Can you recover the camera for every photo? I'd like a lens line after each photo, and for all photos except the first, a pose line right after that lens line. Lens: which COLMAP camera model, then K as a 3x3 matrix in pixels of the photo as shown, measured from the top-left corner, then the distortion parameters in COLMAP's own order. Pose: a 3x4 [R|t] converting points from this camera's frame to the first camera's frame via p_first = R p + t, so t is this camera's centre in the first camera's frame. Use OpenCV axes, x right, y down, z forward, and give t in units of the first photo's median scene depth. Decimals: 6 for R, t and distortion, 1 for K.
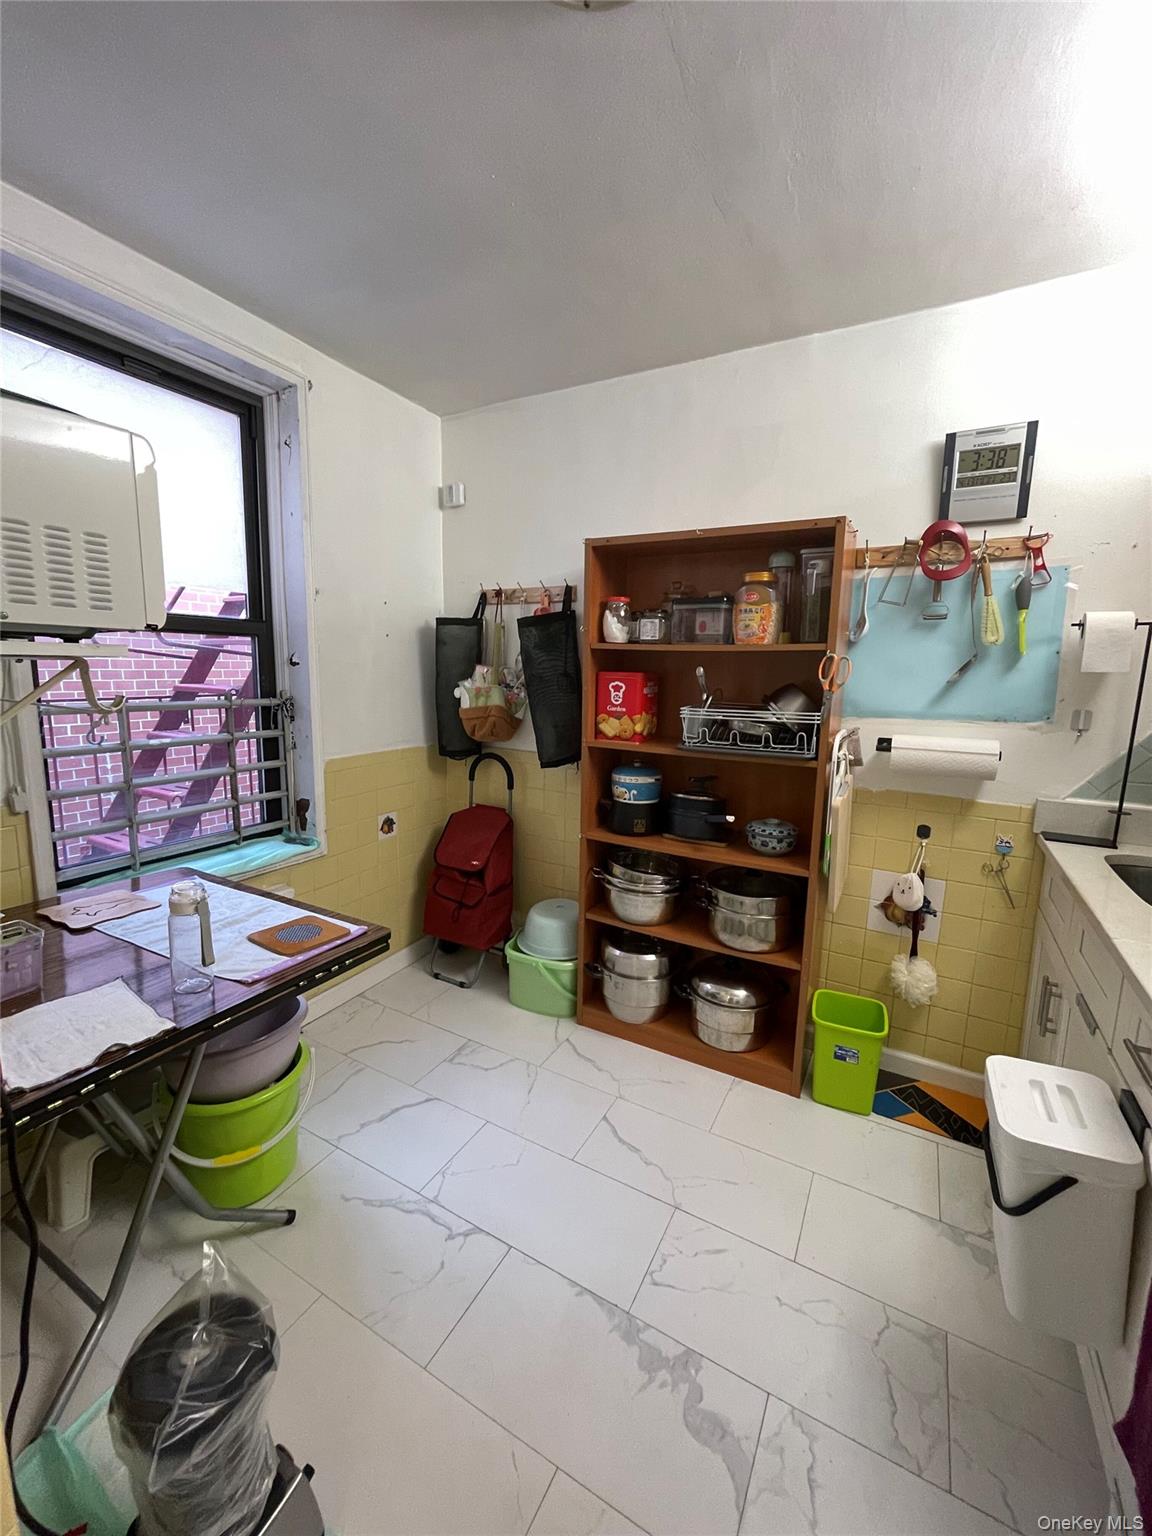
lens RADIAL K [[620.3, 0, 576.9], [0, 620.3, 764.7], [0, 0, 1]] dist [-0.000784, -0.000163]
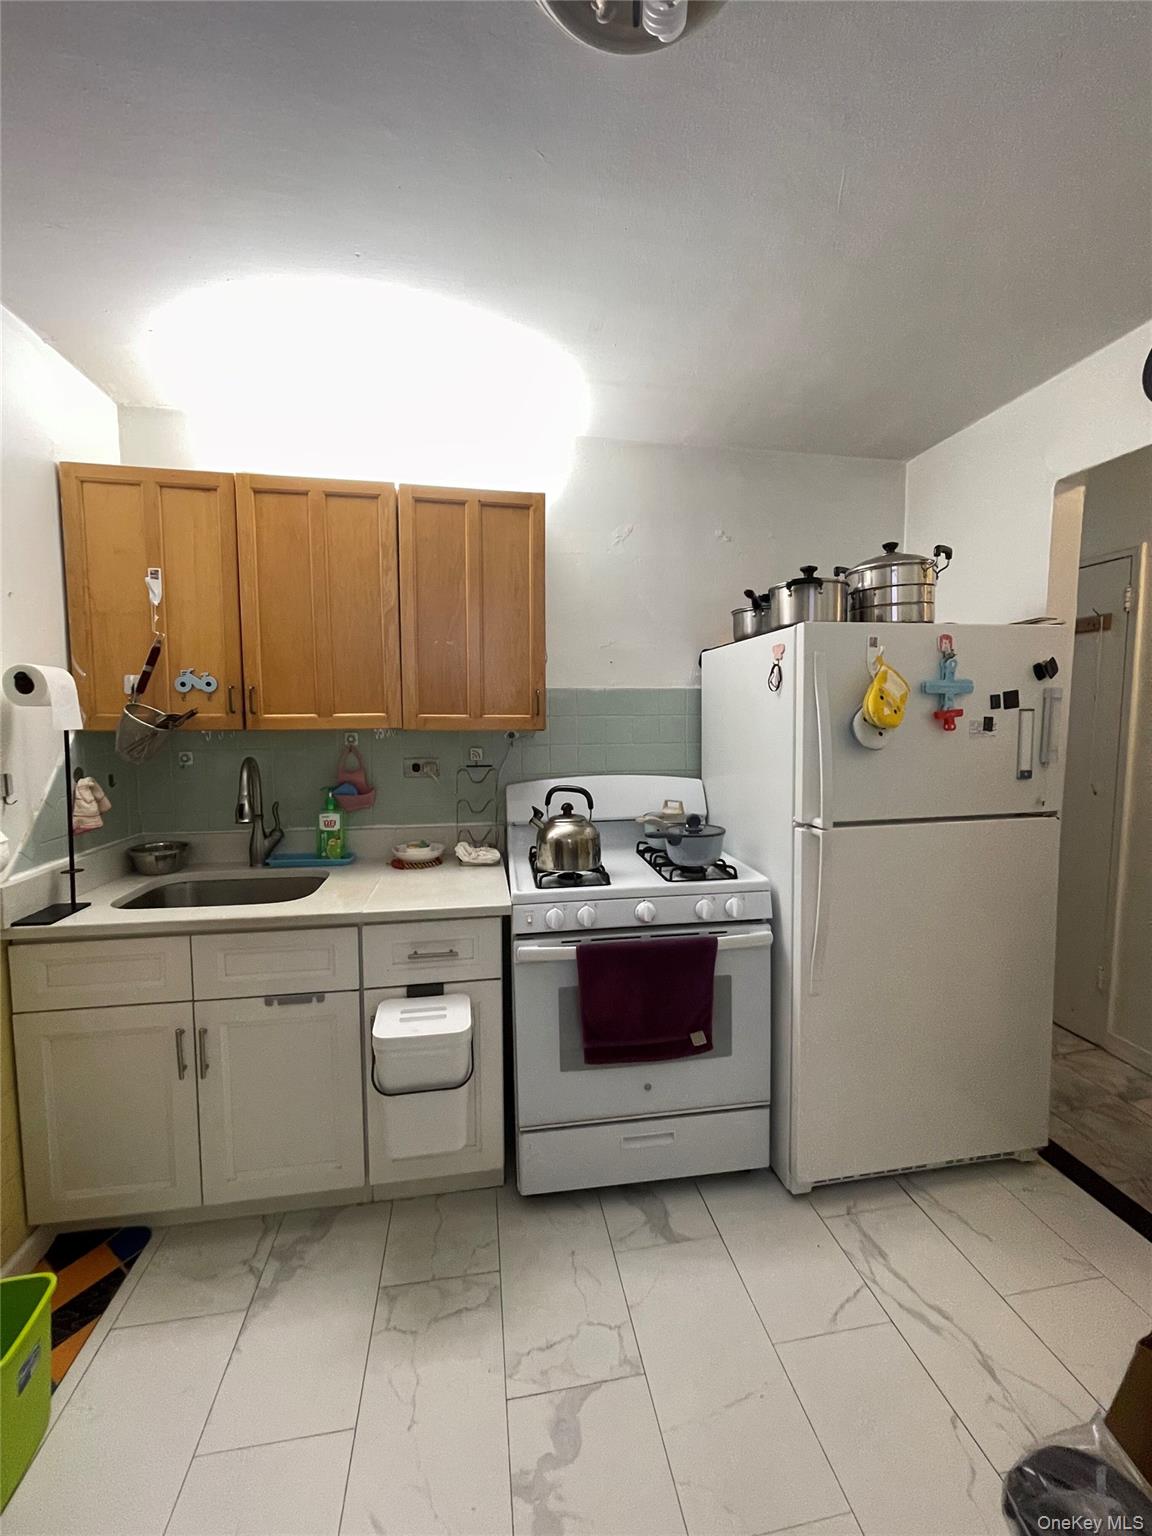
lens RADIAL K [[620.3, 0, 577.9], [0, 620.3, 763.3], [0, 0, 1]] dist [-0.000784, -0.000163]
pose [[-0.624857, -0.078712, 0.776761, -0.520462], [0.107546, 0.976743, 0.185491, -0.259498], [-0.773297, 0.199443, -0.601859, 1.326895]]
